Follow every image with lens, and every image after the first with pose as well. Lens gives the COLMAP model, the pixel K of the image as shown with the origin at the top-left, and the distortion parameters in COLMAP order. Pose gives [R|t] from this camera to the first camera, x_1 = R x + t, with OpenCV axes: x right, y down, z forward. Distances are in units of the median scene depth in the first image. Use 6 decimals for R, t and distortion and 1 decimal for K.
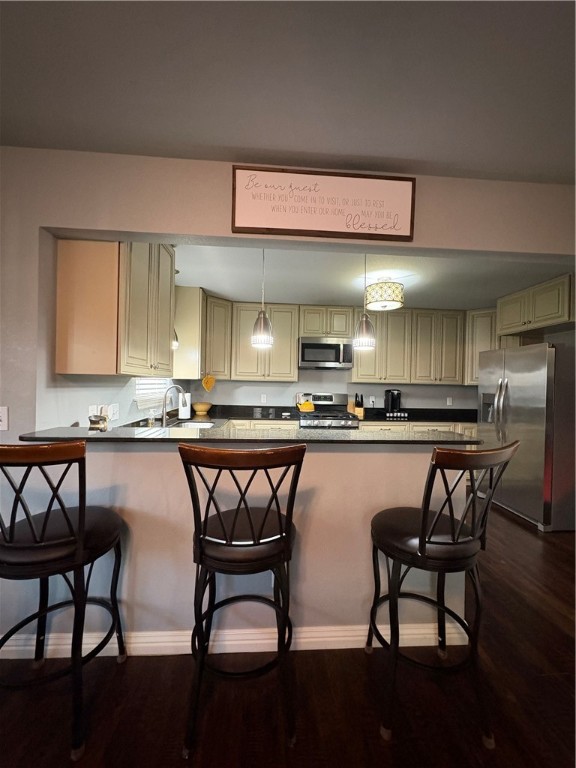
lens RADIAL K [[307.5, 0, 288.0], [0, 307.5, 384.0], [0, 0, 1]] dist [-0.000040, 0.000002]
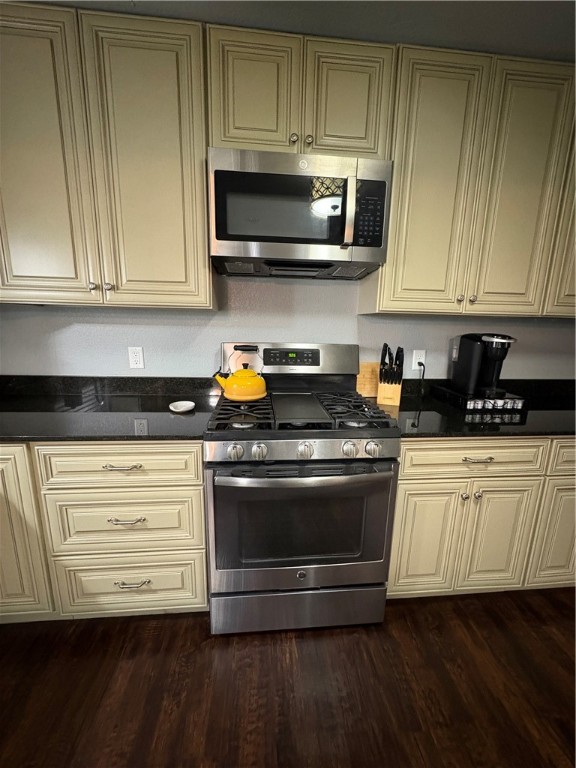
lens RADIAL K [[303.9, 0, 288.0], [0, 303.9, 384.0], [0, 0, 1]] dist [-0.000897, -0.000100]
pose [[0.999609, -0.003230, 0.027792, 0.101380], [-0.002297, 0.980484, 0.196584, 0.006569], [-0.027885, -0.196571, 0.980093, 0.660974]]
